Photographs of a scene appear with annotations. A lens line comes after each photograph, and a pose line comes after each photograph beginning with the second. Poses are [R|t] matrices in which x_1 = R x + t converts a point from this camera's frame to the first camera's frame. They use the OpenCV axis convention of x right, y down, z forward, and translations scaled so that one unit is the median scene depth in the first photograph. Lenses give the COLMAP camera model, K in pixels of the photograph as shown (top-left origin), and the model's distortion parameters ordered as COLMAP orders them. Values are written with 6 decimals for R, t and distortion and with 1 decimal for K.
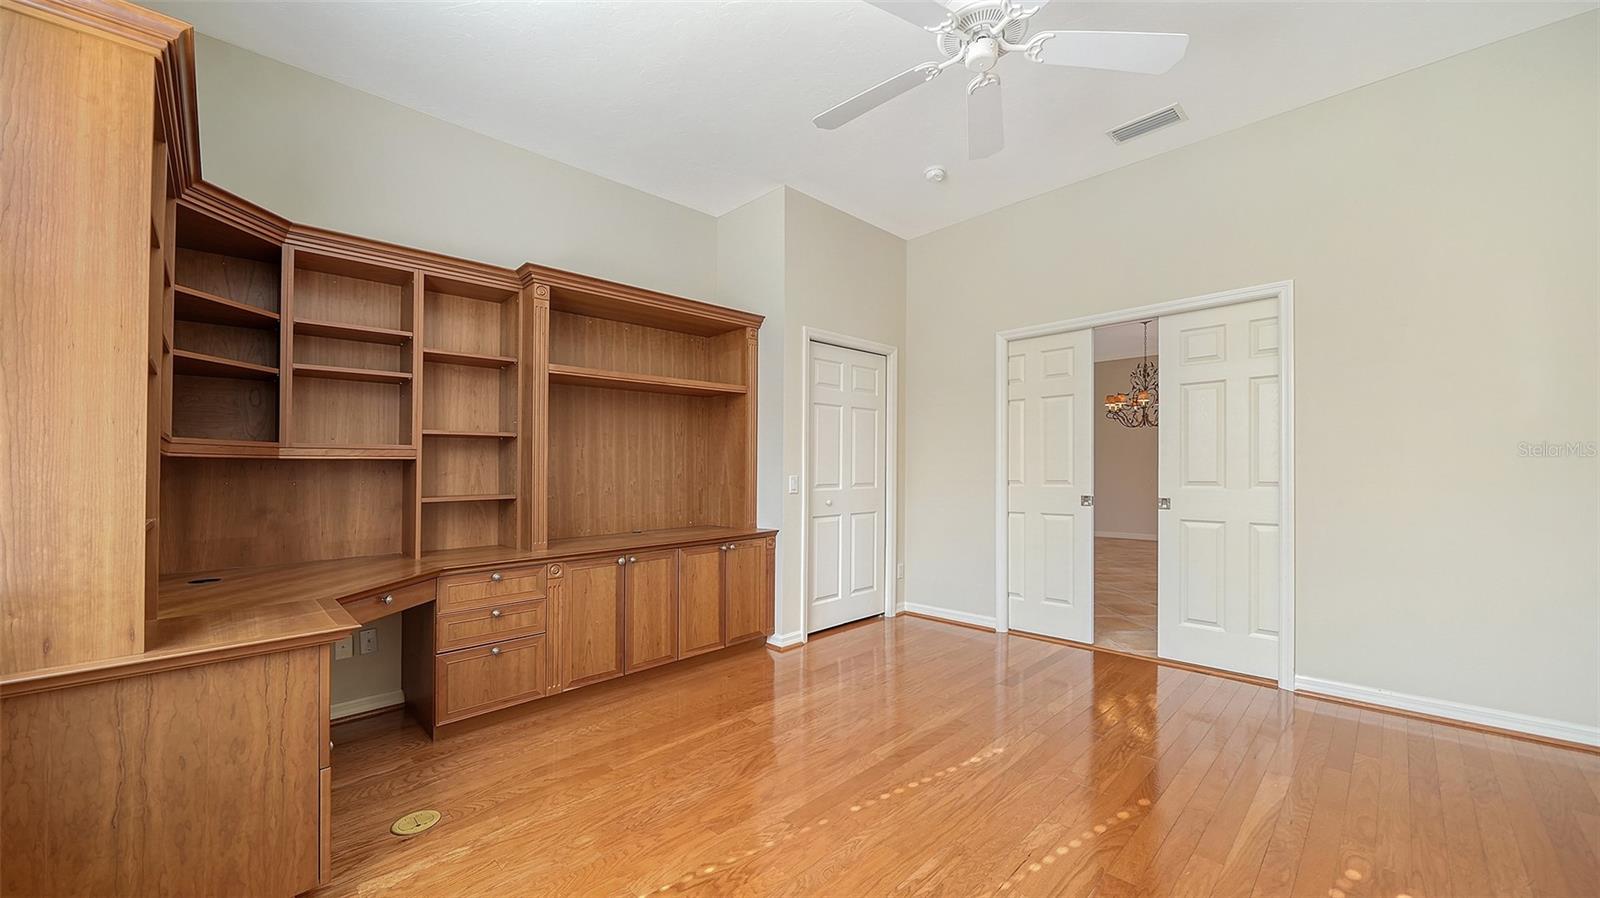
lens RADIAL K [[588.0, 0, 801.0], [0, 588.0, 489.0], [0, 0, 1]] dist [0.000348, 0.000019]
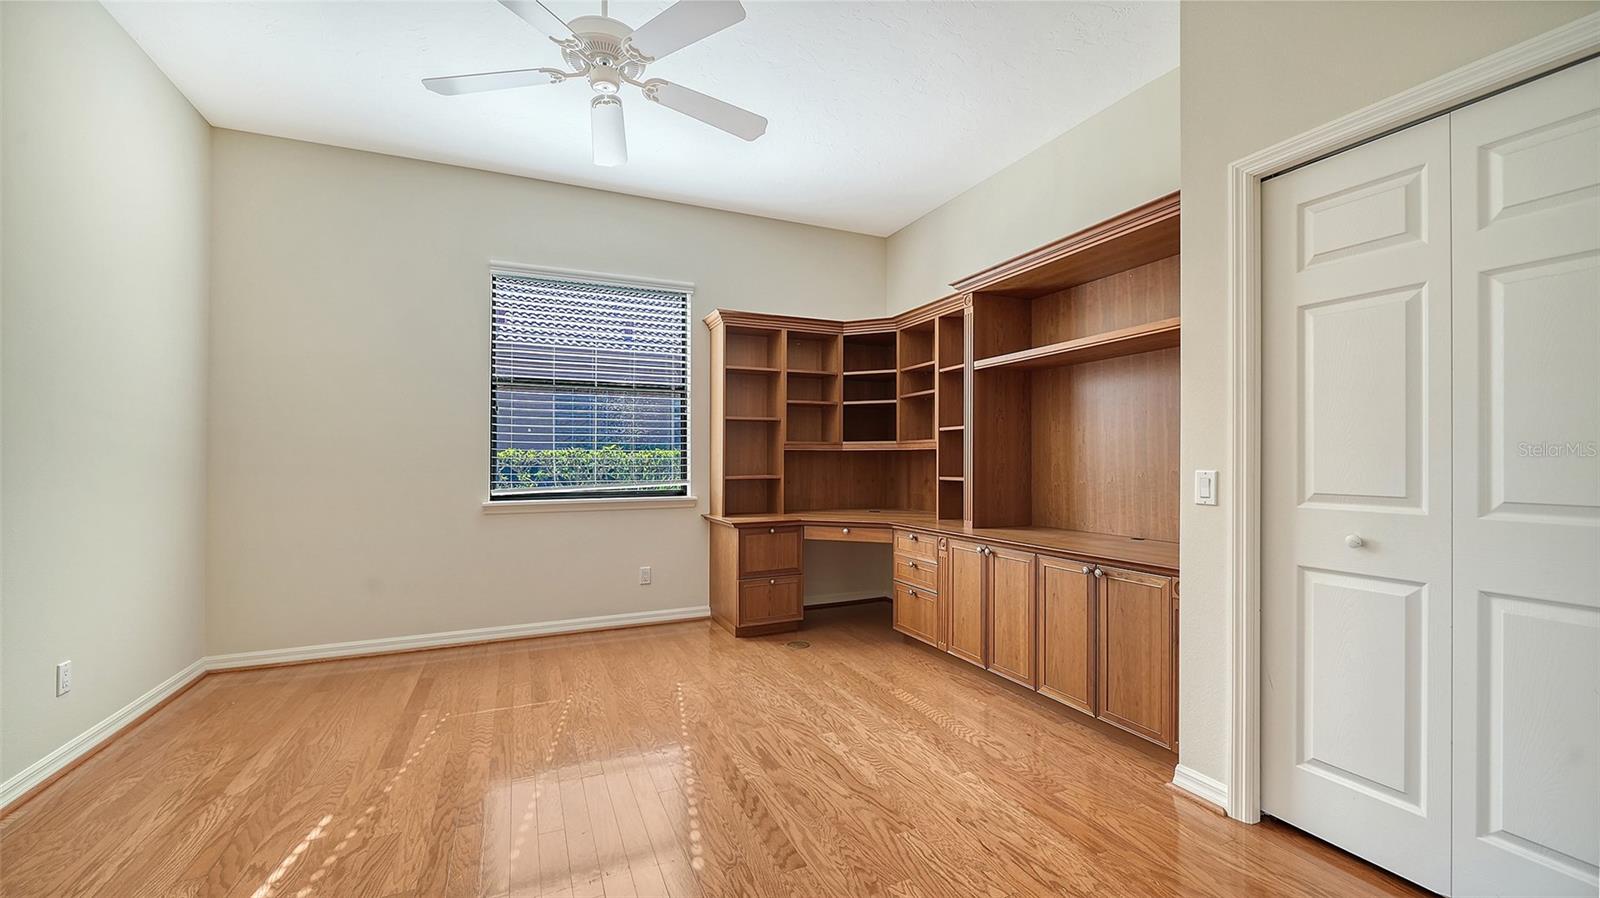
lens RADIAL K [[626.3, 0, 794.9], [0, 626.3, 453.5], [0, 0, 1]] dist [0.000378, 0.000010]
pose [[-0.351865, 0.001068, -0.936050, 0.741631], [-0.024413, 0.999649, 0.010317, -0.039628], [0.935732, 0.026482, -0.351715, 1.016012]]
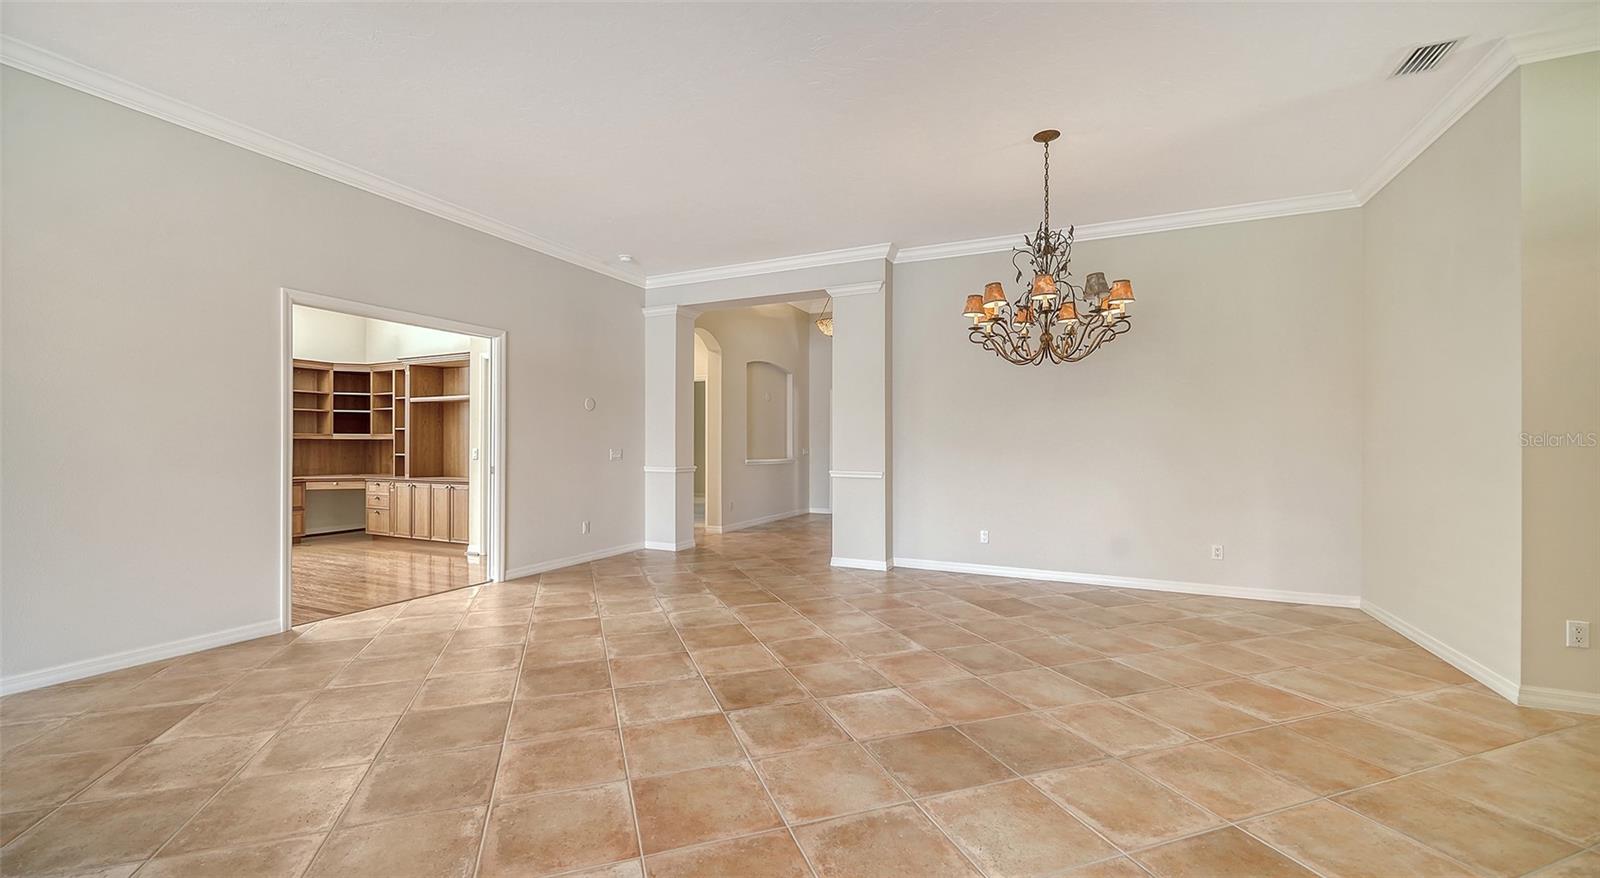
lens RADIAL K [[634.3, 0, 791.6], [0, 634.3, 447.7], [0, 0, 1]] dist [-0.000493, 0.000232]
pose [[0.334333, 0.011735, -0.942382, 2.265919], [-0.031376, 0.999507, 0.001315, -0.060531], [0.941932, 0.029128, 0.334537, 1.465189]]
